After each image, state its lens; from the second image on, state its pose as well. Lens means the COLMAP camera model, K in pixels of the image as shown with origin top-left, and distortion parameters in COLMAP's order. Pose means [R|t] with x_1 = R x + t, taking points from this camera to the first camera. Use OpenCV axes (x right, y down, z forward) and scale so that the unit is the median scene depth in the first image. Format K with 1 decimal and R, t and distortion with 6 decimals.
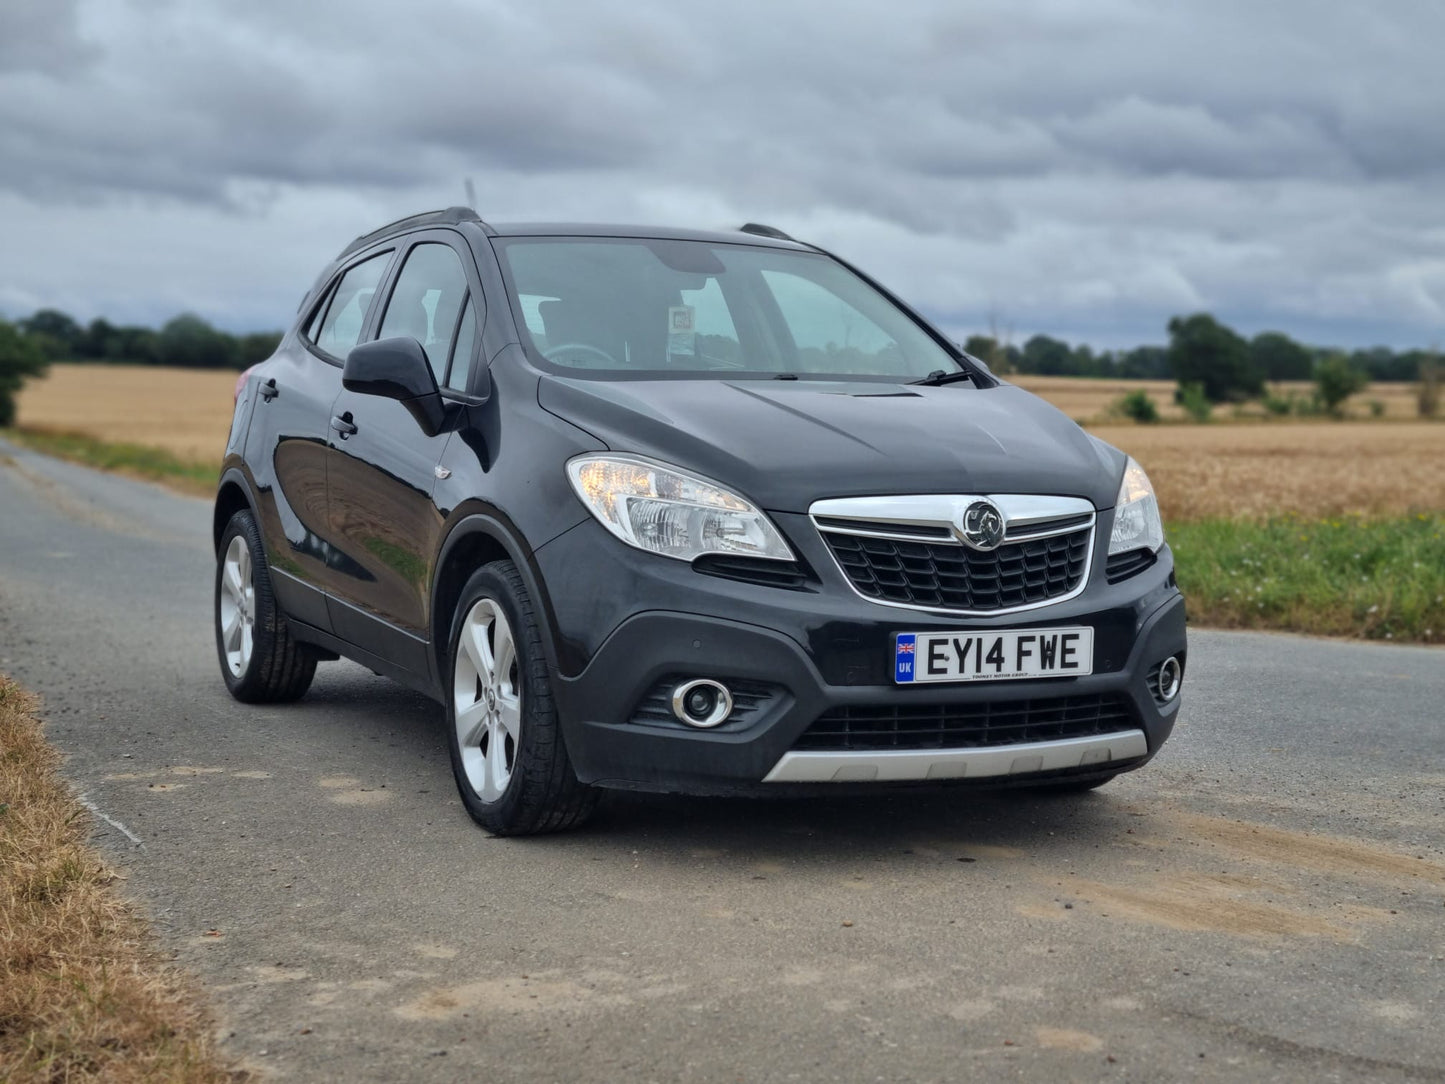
lens RADIAL K [[2204.6, 0, 778.7], [0, 2204.6, 547.3], [0, 0, 1]] dist [0.072437, -0.122445]
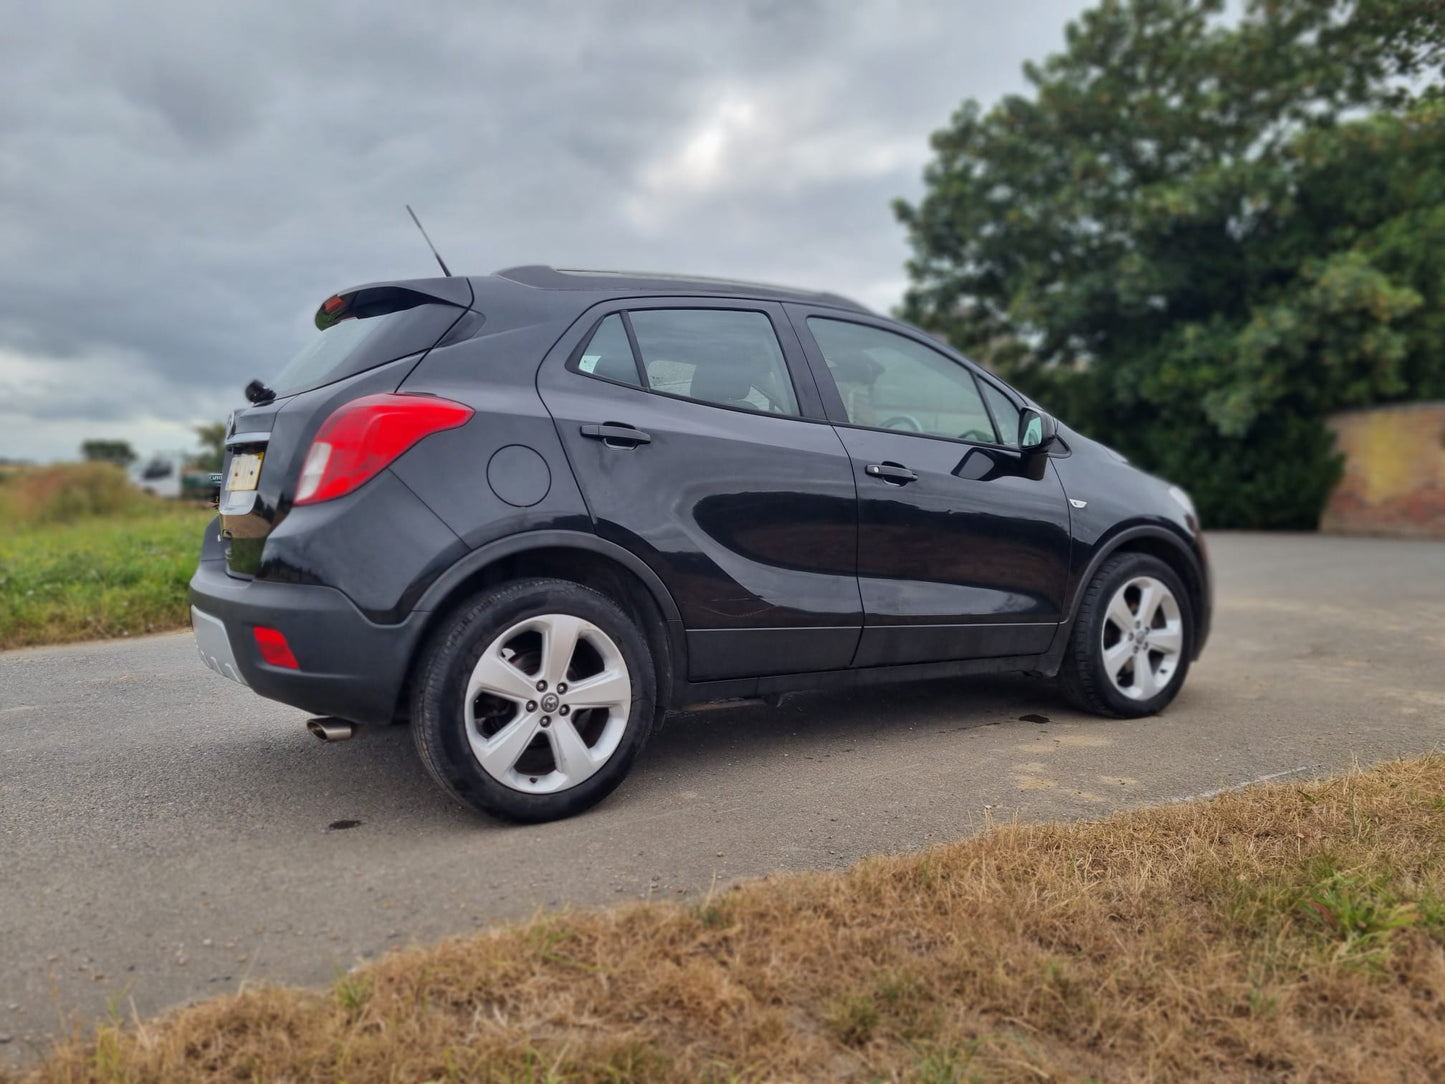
lens RADIAL K [[1092.3, 0, 719.4], [0, 1092.3, 522.4], [0, 0, 1]] dist [0.054565, 0.003287]
pose [[-0.095305, -0.052765, 0.994049, -0.970271], [0.056845, 0.996676, 0.058354, -0.088041], [-0.993824, 0.062068, -0.091989, 1.476934]]
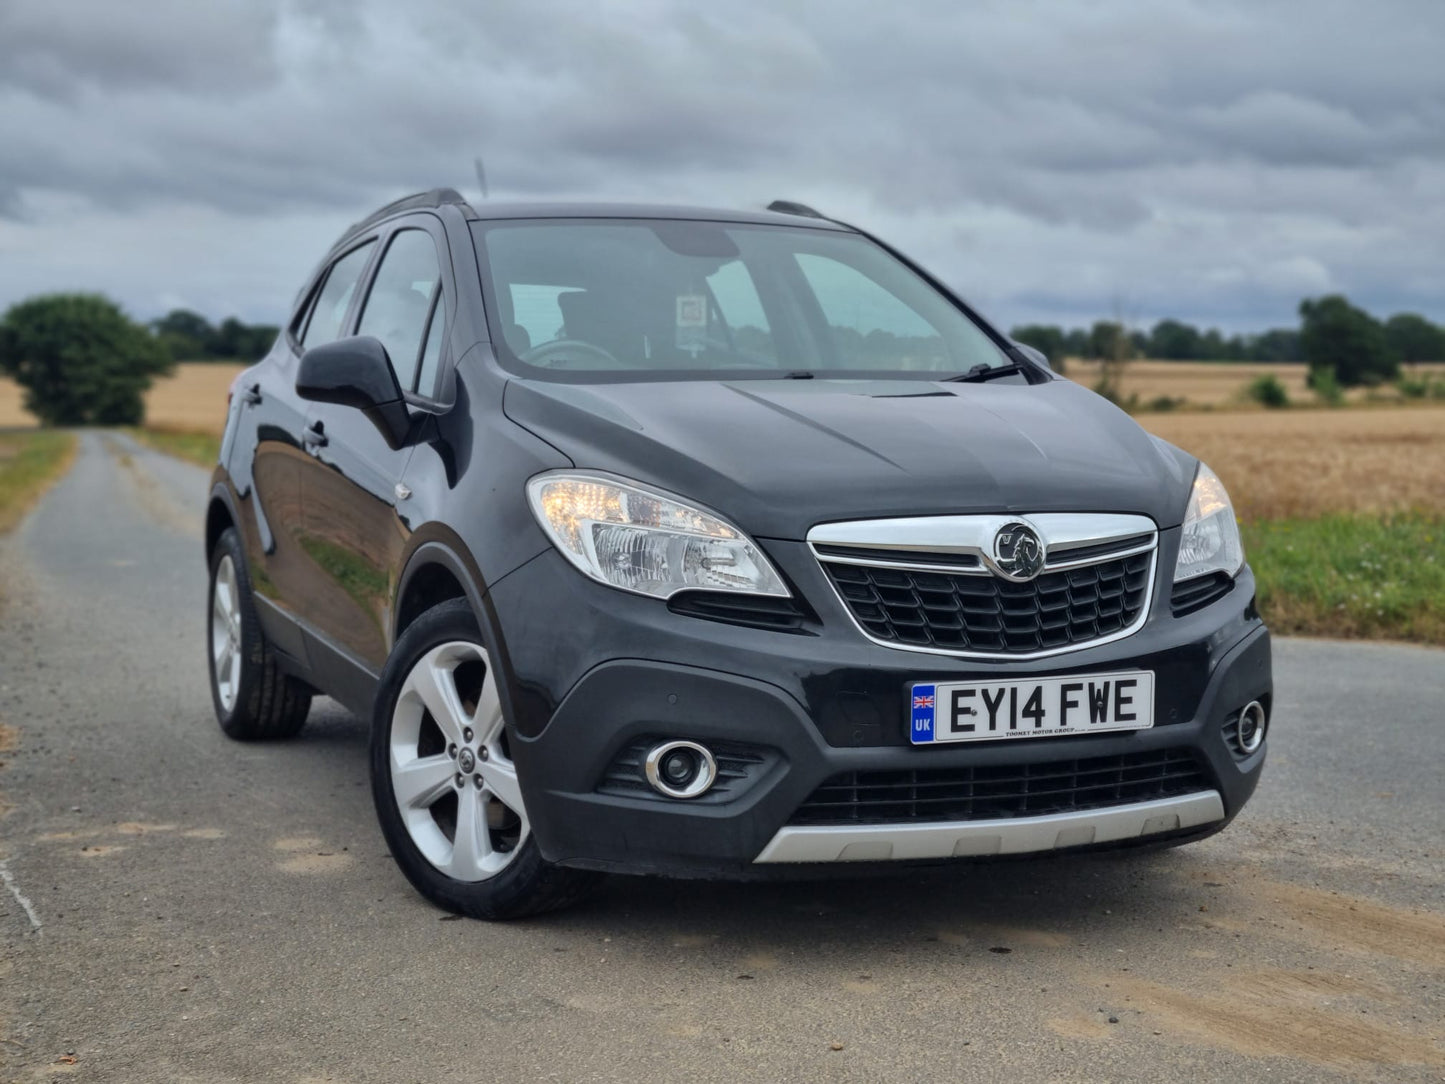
lens RADIAL K [[2204.6, 0, 778.7], [0, 2204.6, 547.3], [0, 0, 1]] dist [0.072437, -0.122445]
pose [[0.998312, -0.011479, -0.056928, 0.049232], [0.011694, 0.999926, 0.003435, -0.015248], [0.056885, -0.004095, 0.998372, 0.159772]]
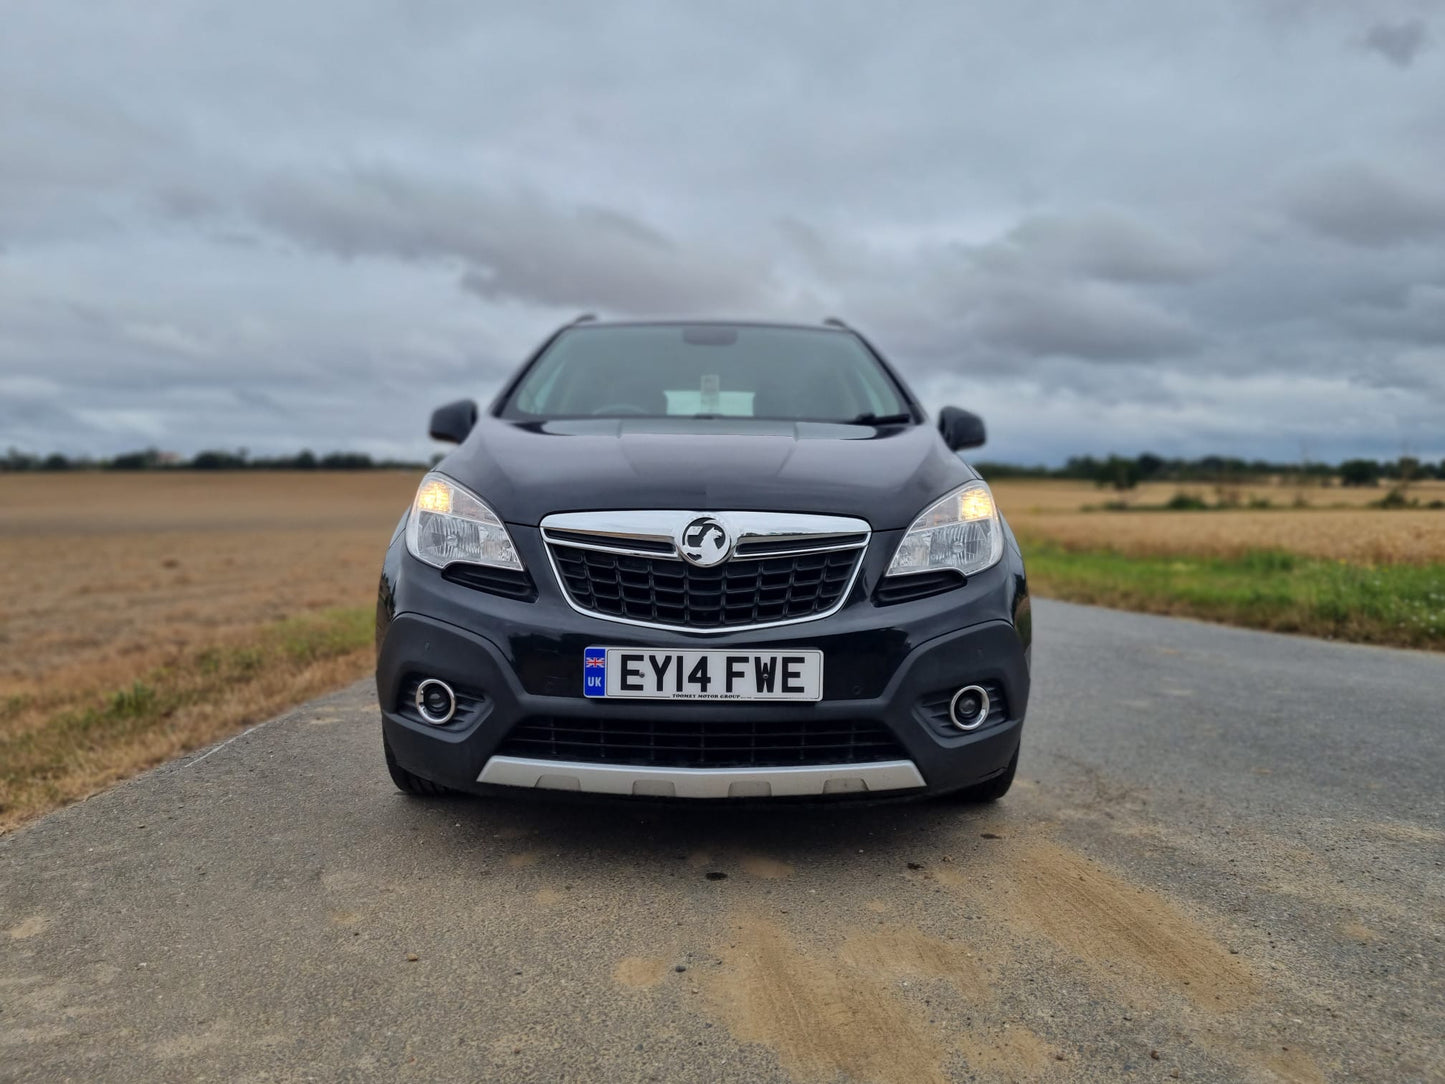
lens RADIAL K [[1099.8, 0, 729.0], [0, 1099.8, 529.6], [0, 0, 1]] dist [0.039891, -0.005366]
pose [[0.894656, 0.012798, -0.446573, 0.318669], [-0.029452, 0.999105, -0.030370, -0.000549], [0.445784, 0.040323, 0.894232, 0.558229]]
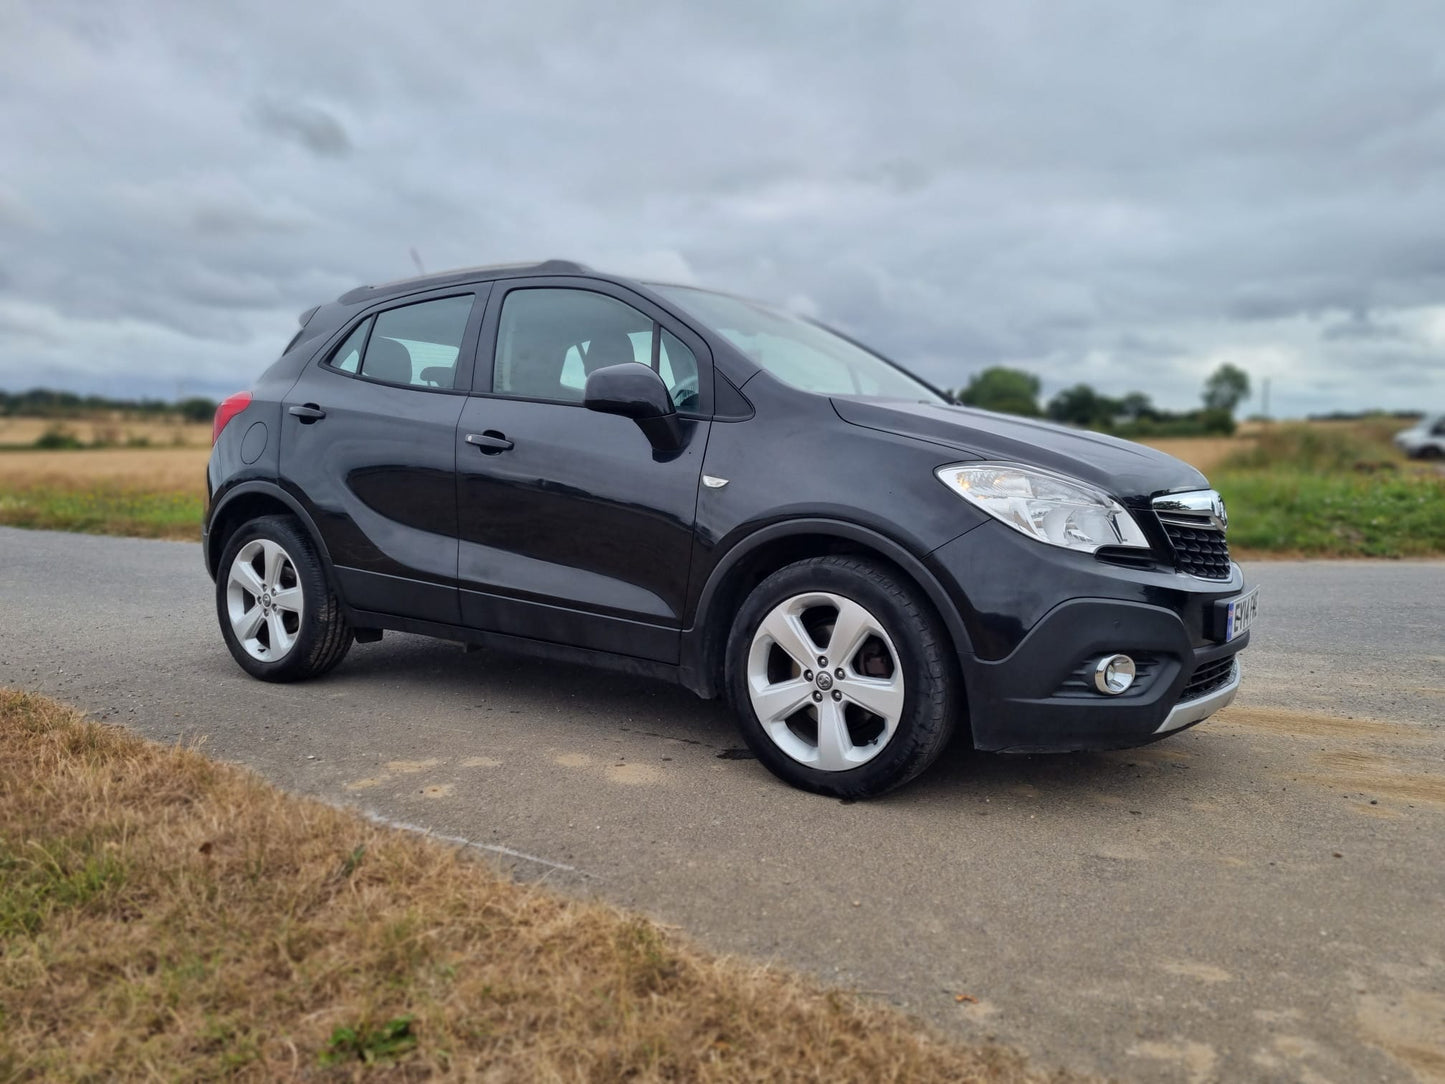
lens RADIAL K [[1113.8, 0, 732.6], [0, 1113.8, 540.4], [0, 0, 1]] dist [0.049066, -0.000700]
pose [[0.872109, -0.047637, 0.486987, -0.479027], [0.033742, 0.998735, 0.037269, -0.027983], [-0.488147, -0.016070, 0.872614, 0.558129]]
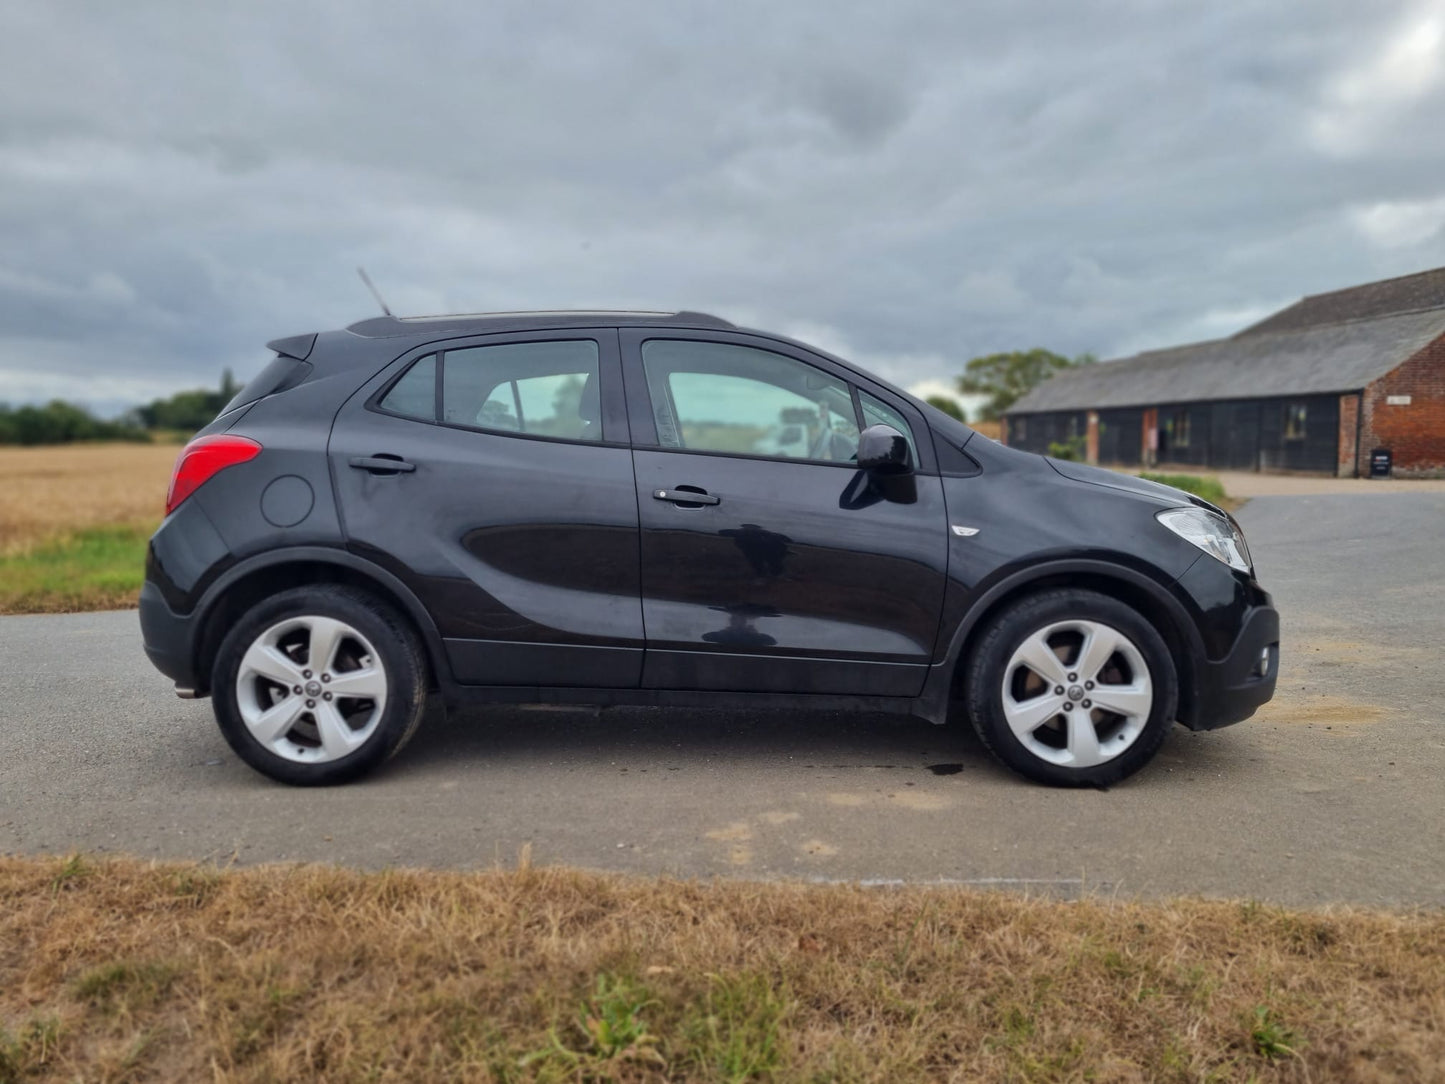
lens RADIAL K [[1113.8, 0, 732.6], [0, 1113.8, 540.4], [0, 0, 1]] dist [0.049066, -0.000700]
pose [[0.454734, -0.087116, 0.886356, -0.893971], [0.060595, 0.995925, 0.066798, -0.090626], [-0.888564, 0.023333, 0.458160, 0.929602]]
